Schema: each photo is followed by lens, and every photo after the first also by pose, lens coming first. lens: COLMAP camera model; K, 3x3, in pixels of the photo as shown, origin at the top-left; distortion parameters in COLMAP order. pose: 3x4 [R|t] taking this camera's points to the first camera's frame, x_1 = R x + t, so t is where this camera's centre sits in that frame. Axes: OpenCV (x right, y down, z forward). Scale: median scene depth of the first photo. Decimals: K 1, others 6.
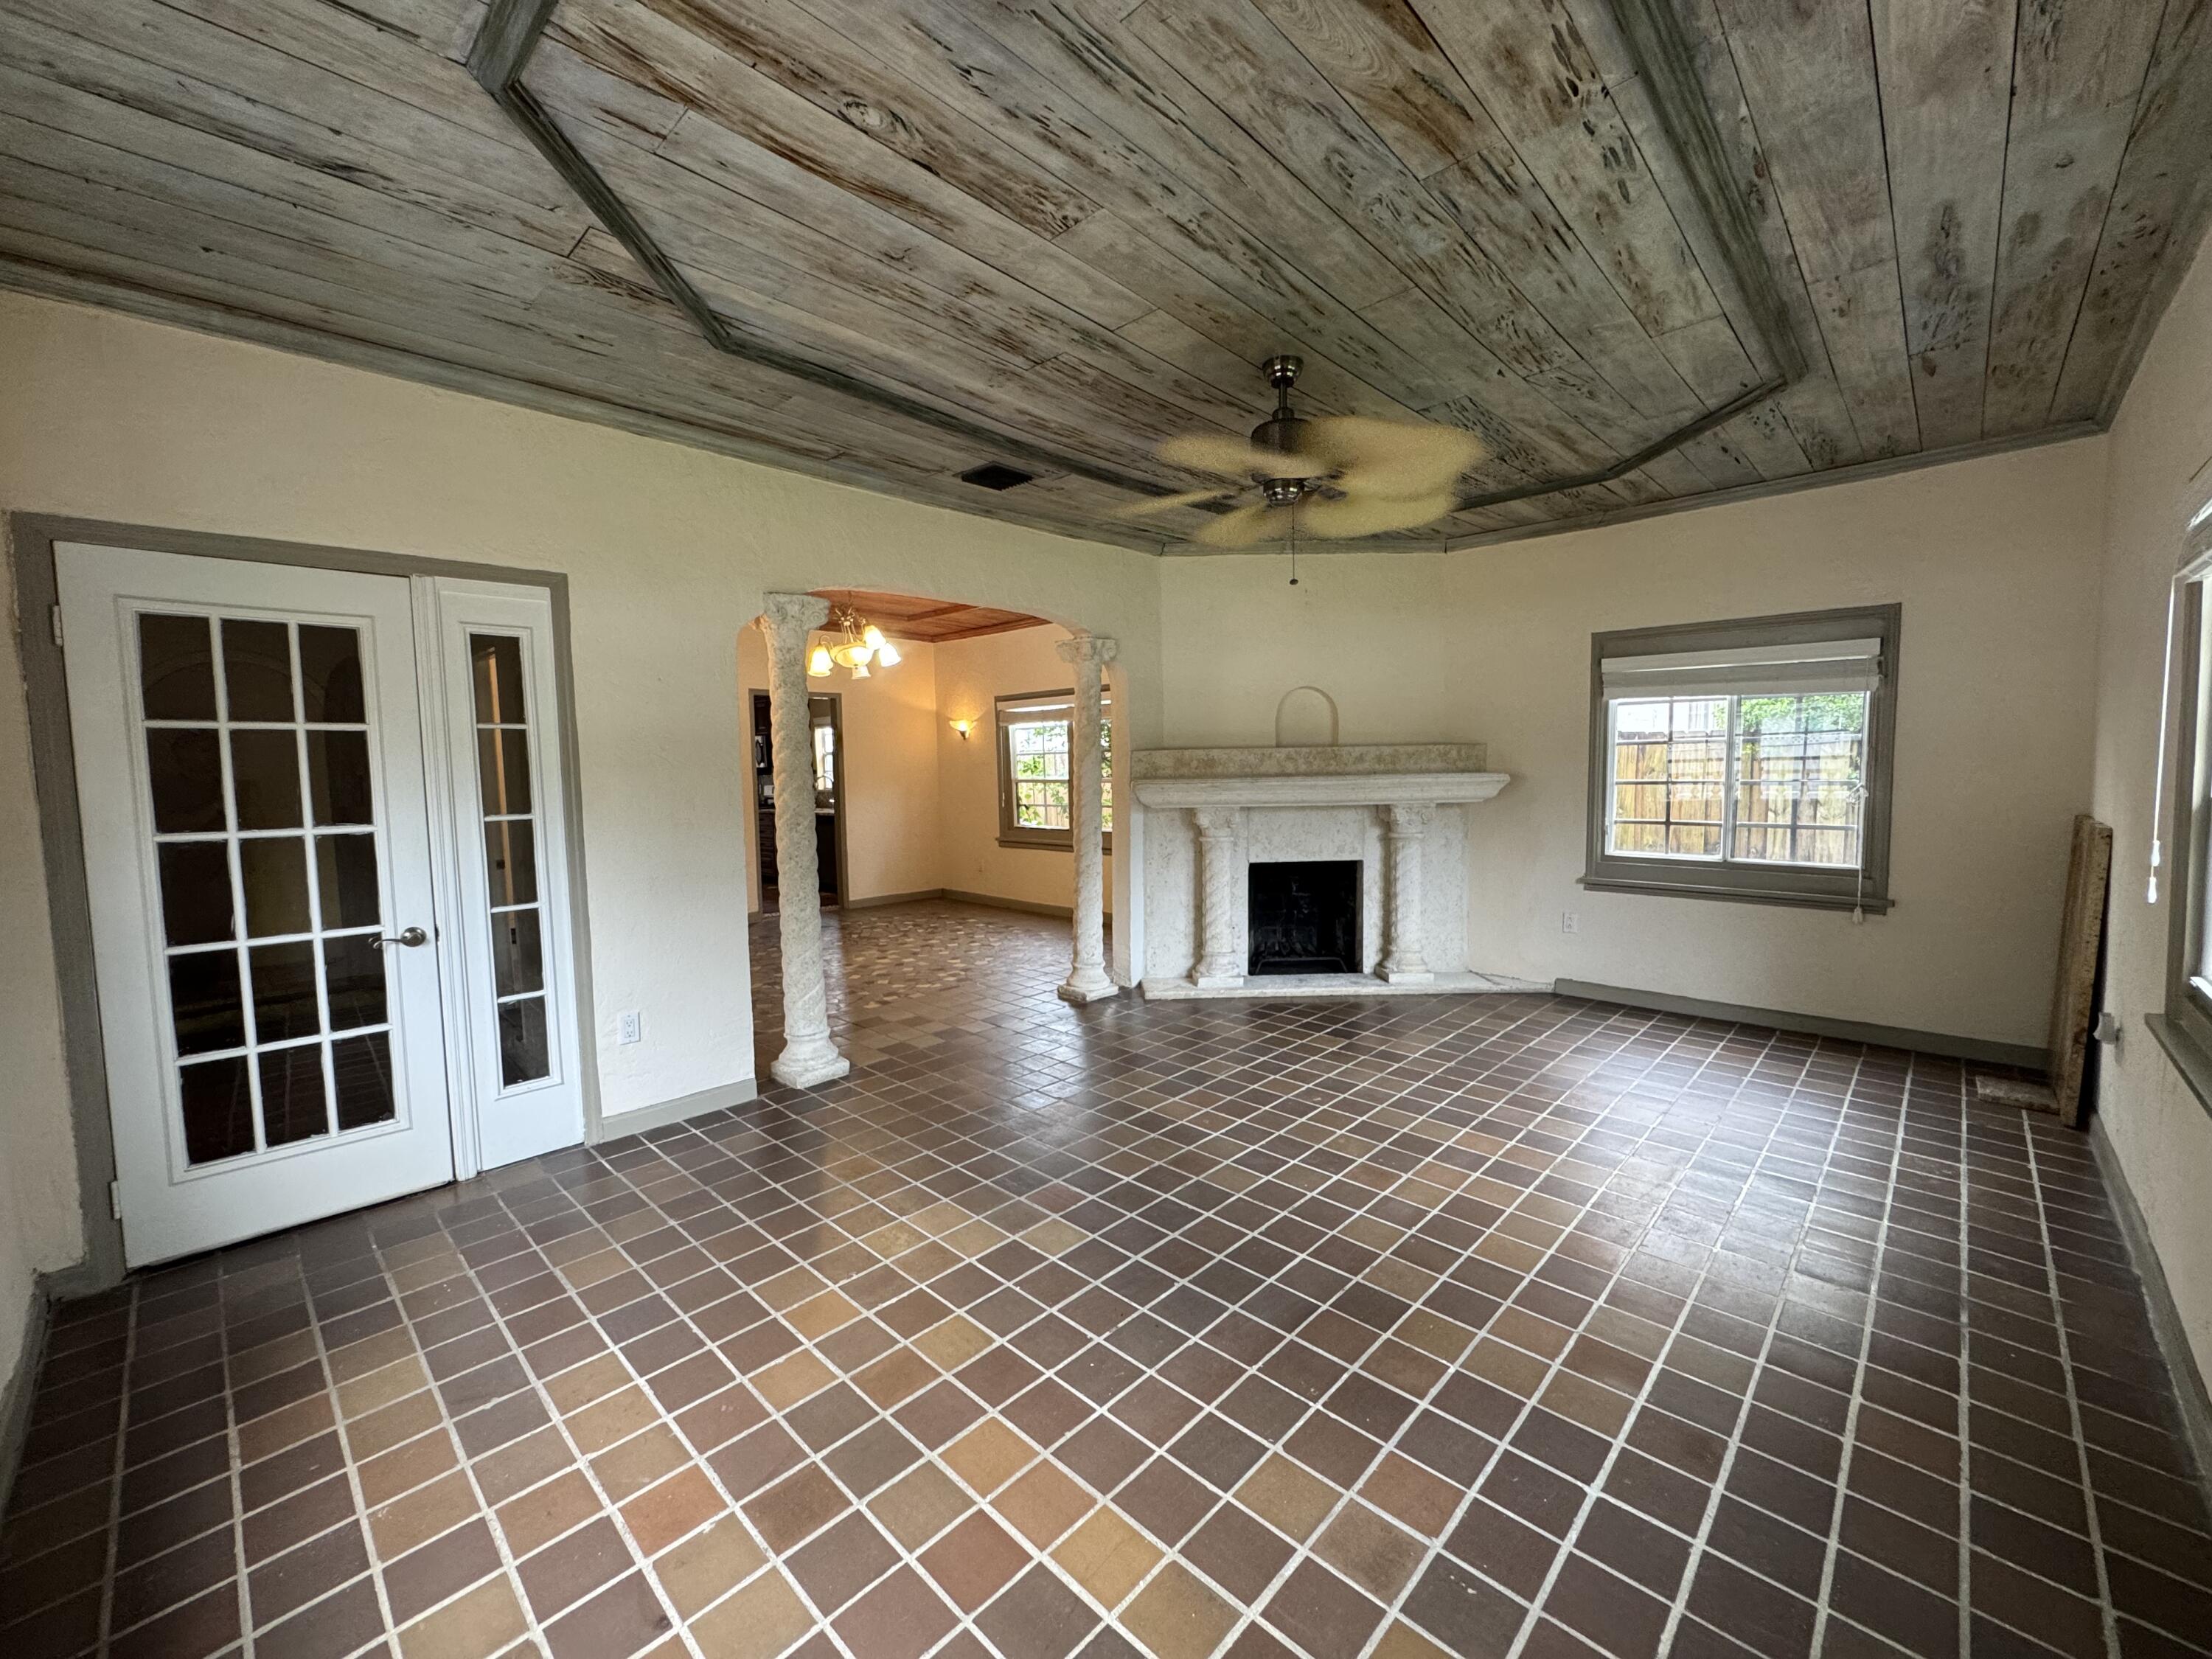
lens RADIAL K [[886.1, 0, 1105.9], [0, 886.1, 827.3], [0, 0, 1]] dist [0.000181, 0.000022]
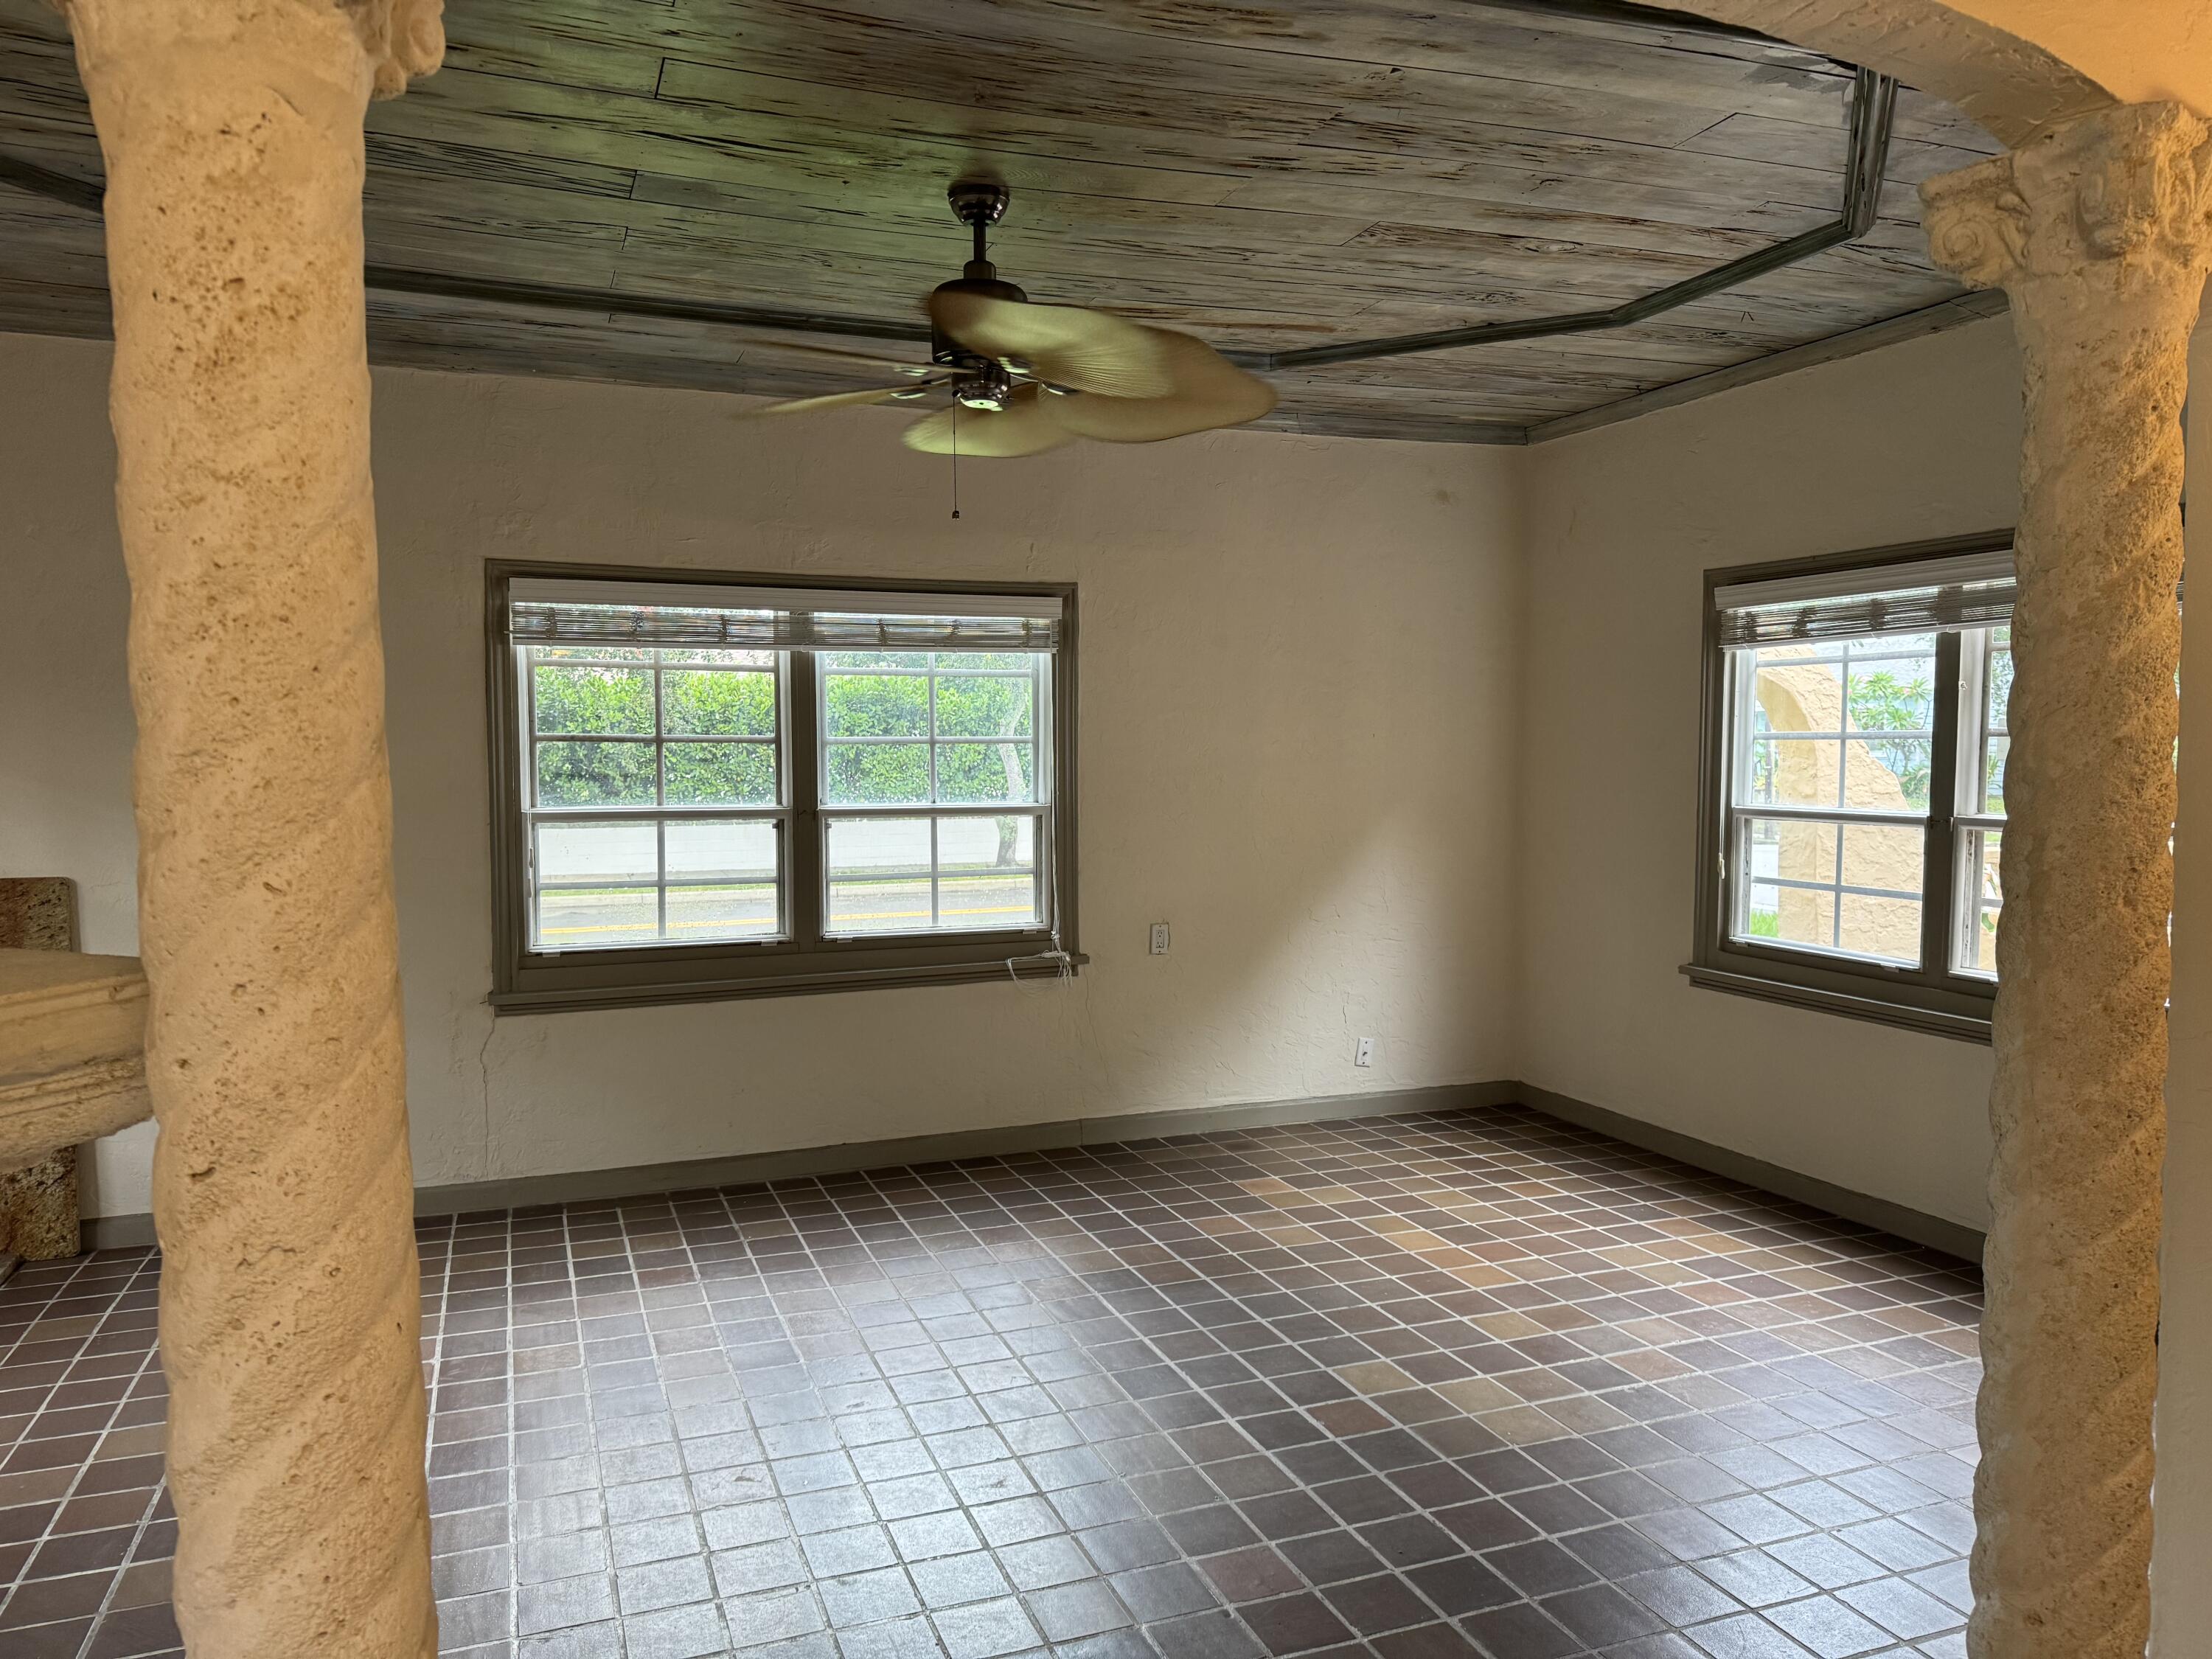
lens RADIAL K [[1544.4, 0, 1129.8], [0, 1544.4, 824.6], [0, 0, 1]] dist [0.066452, -0.002601]
pose [[-0.911120, -0.004281, 0.412120, -0.522975], [0.050070, 0.991390, 0.120994, -0.249672], [-0.409090, 0.130875, -0.903060, 2.766134]]
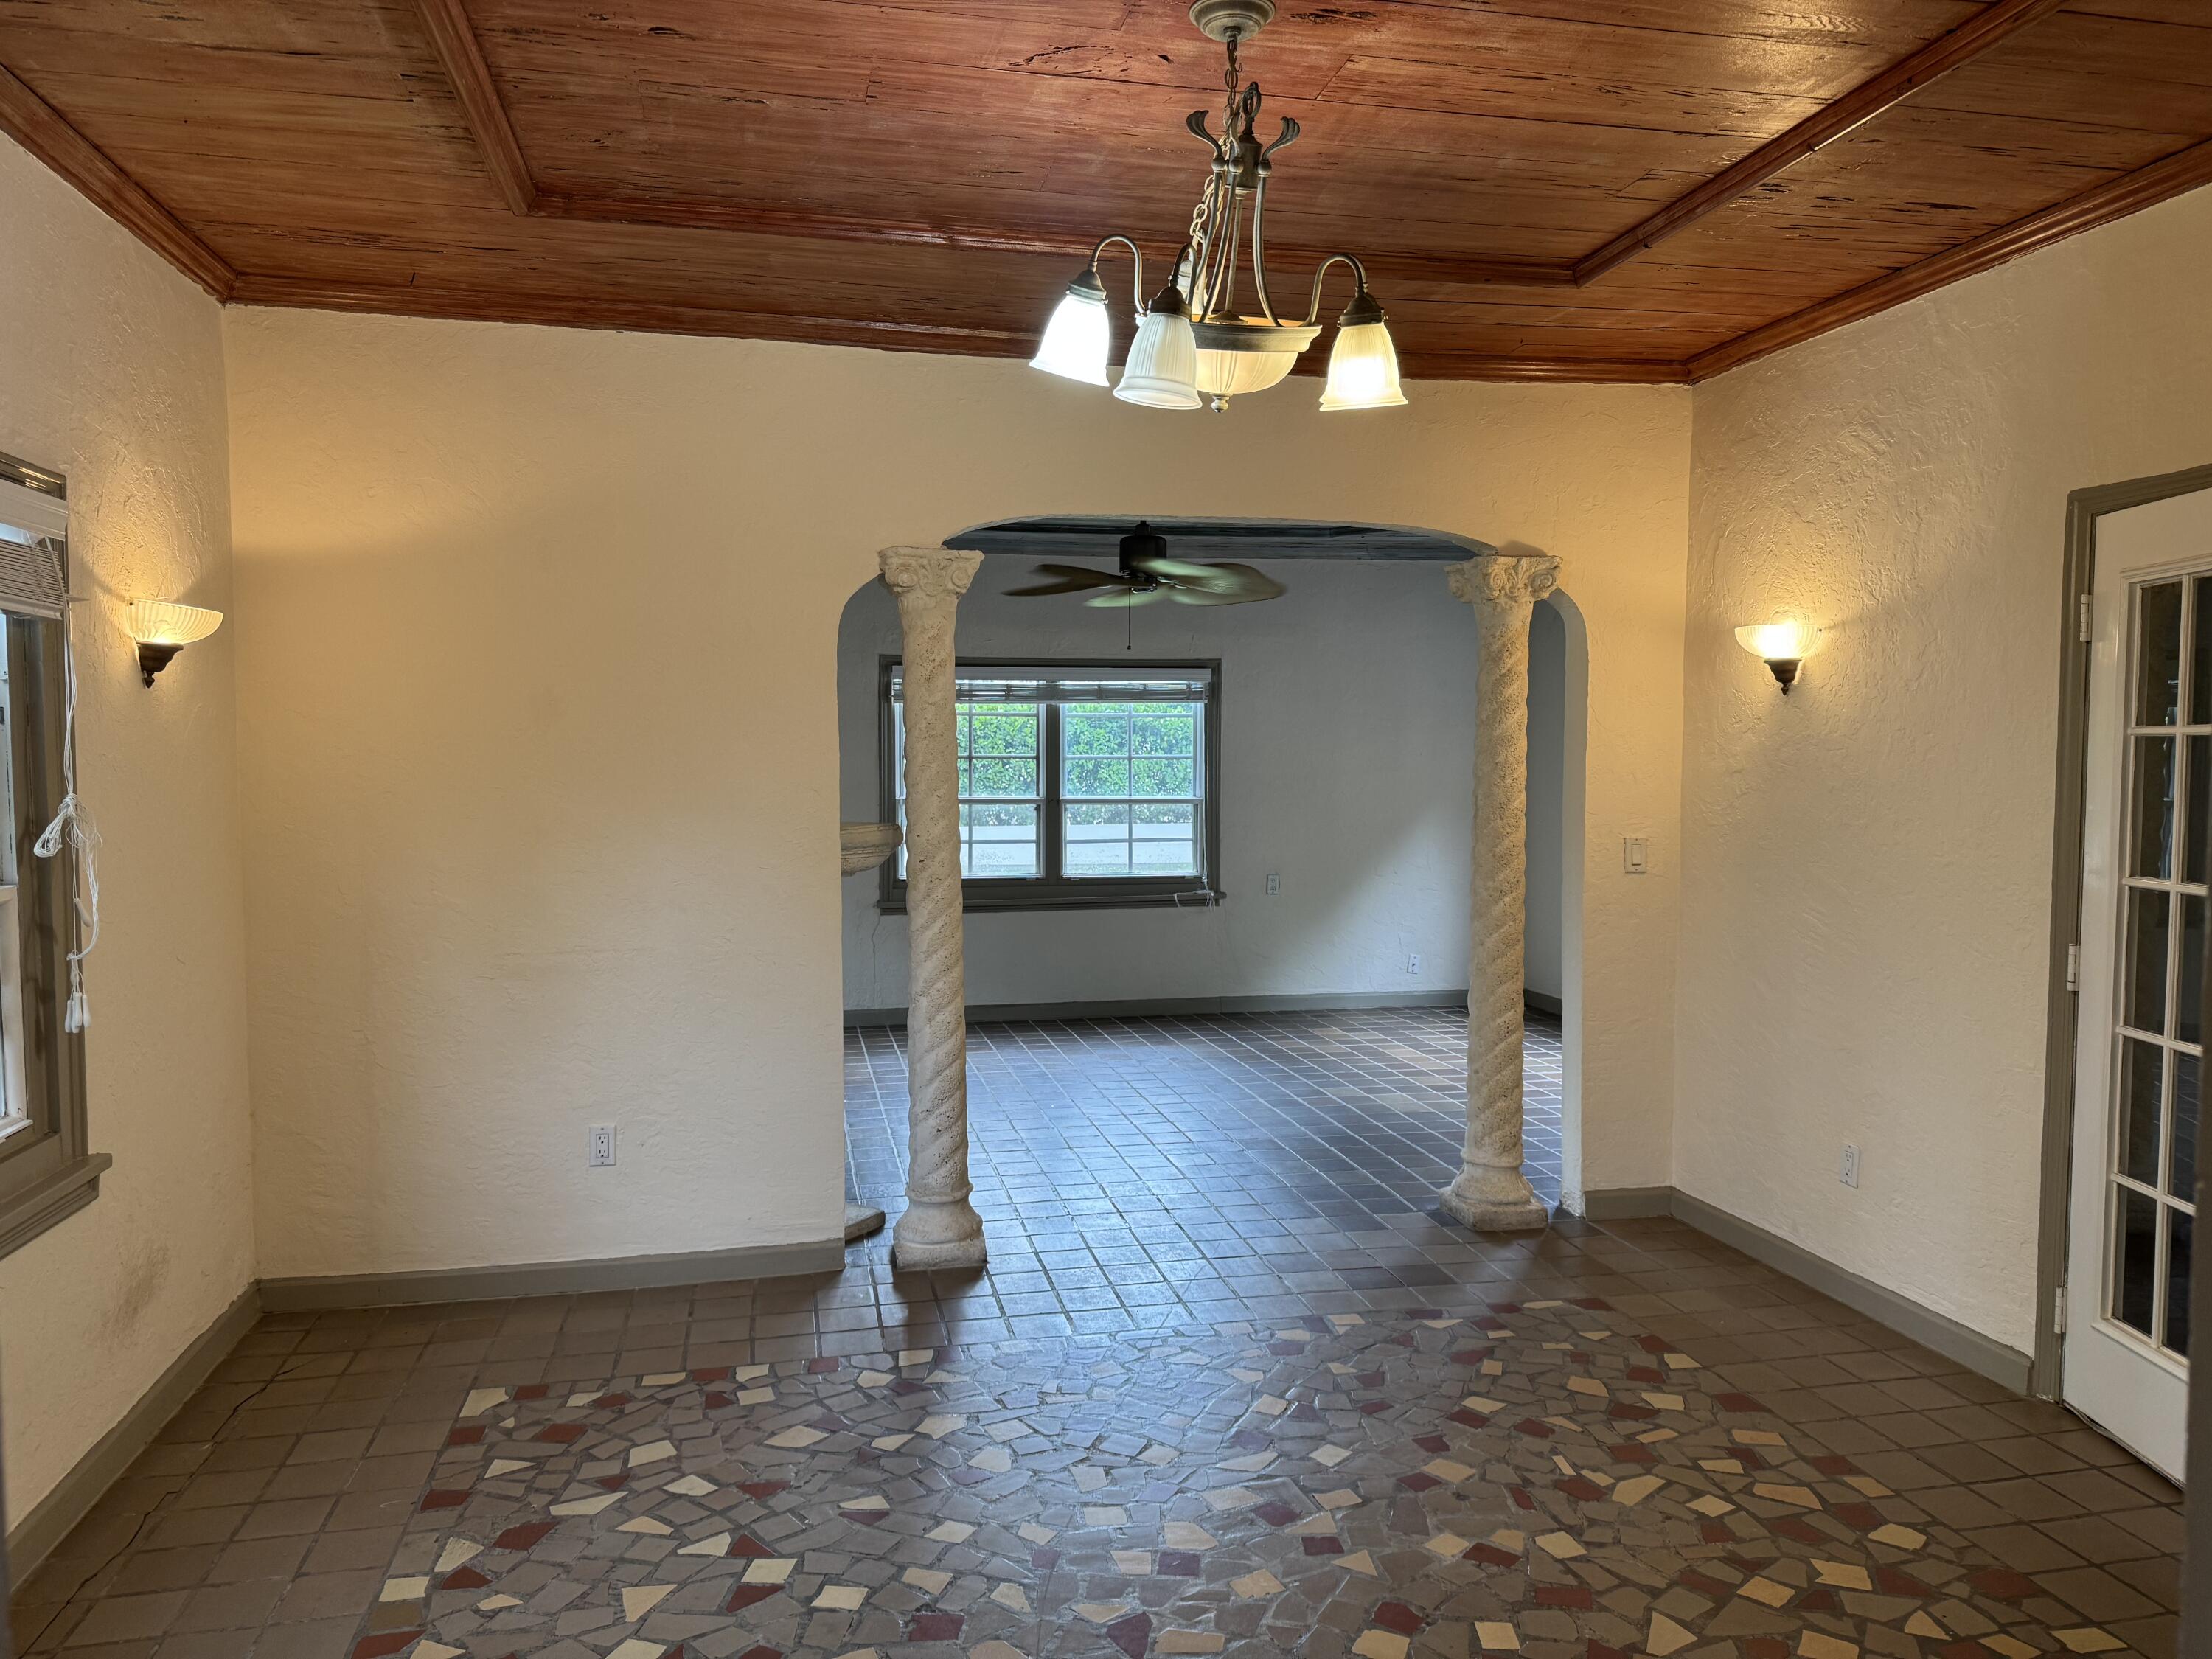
lens RADIAL K [[1544.4, 0, 1100.0], [0, 1544.4, 839.4], [0, 0, 1]] dist [0.066452, -0.002601]
pose [[-0.825514, -0.015363, 0.564172, -1.445424], [0.059105, 0.991779, 0.113492, -0.351505], [-0.561278, 0.127034, -0.817820, 4.032937]]
